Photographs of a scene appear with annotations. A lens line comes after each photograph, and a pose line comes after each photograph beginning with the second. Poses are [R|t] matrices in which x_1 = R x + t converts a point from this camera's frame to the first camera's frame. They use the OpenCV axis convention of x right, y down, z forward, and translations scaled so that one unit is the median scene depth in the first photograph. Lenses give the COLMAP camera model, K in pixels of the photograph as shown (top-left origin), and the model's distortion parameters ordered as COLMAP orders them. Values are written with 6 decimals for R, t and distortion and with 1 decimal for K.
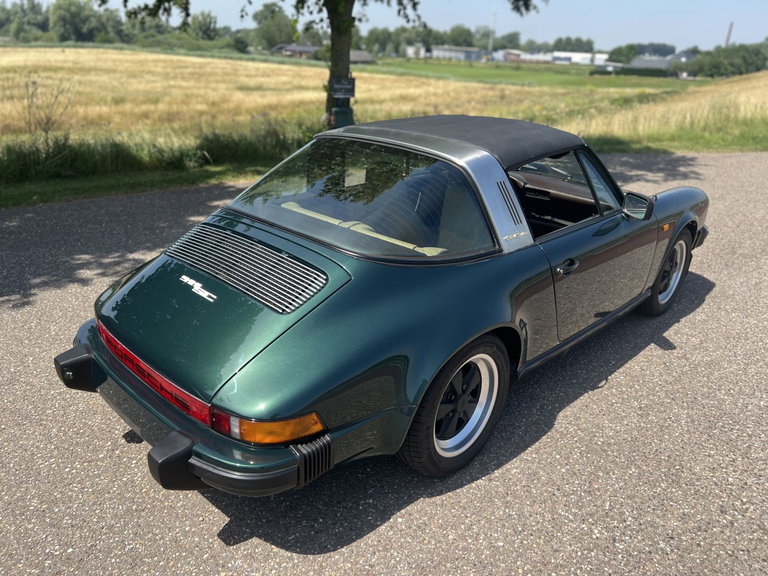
lens RADIAL K [[577.2, 0, 384.0], [0, 577.2, 288.0], [0, 0, 1]] dist [0.000158, -0.002544]
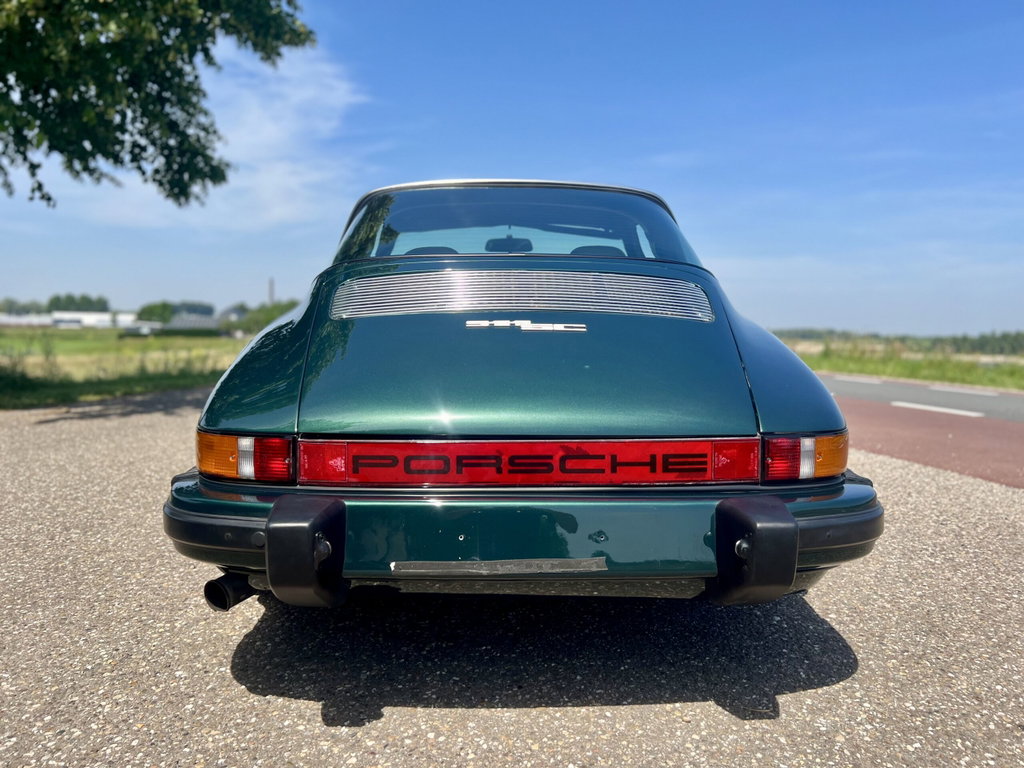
lens RADIAL K [[776.9, 0, 512.0], [0, 776.9, 384.0], [0, 0, 1]] dist [0.004912, 0.005645]
pose [[0.697530, -0.081732, 0.711879, -0.825042], [0.285386, 0.942967, -0.171371, 0.169916], [-0.657272, 0.322696, 0.681073, 0.473632]]
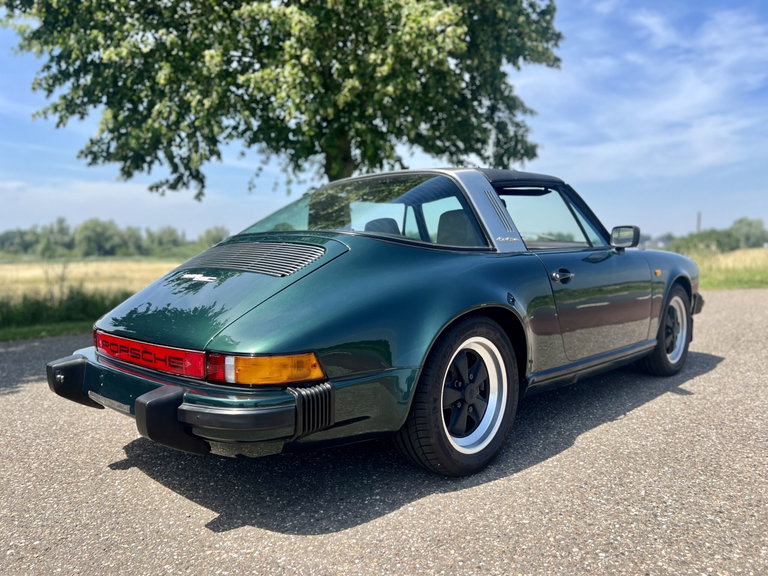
lens RADIAL K [[576.8, 0, 384.0], [0, 576.8, 288.0], [0, 0, 1]] dist [0.007851, -0.006266]
pose [[0.998953, -0.045747, -0.000500, 0.002160], [0.043179, 0.946377, -0.320165, 0.332862], [0.015119, 0.319808, 0.947362, 0.043581]]
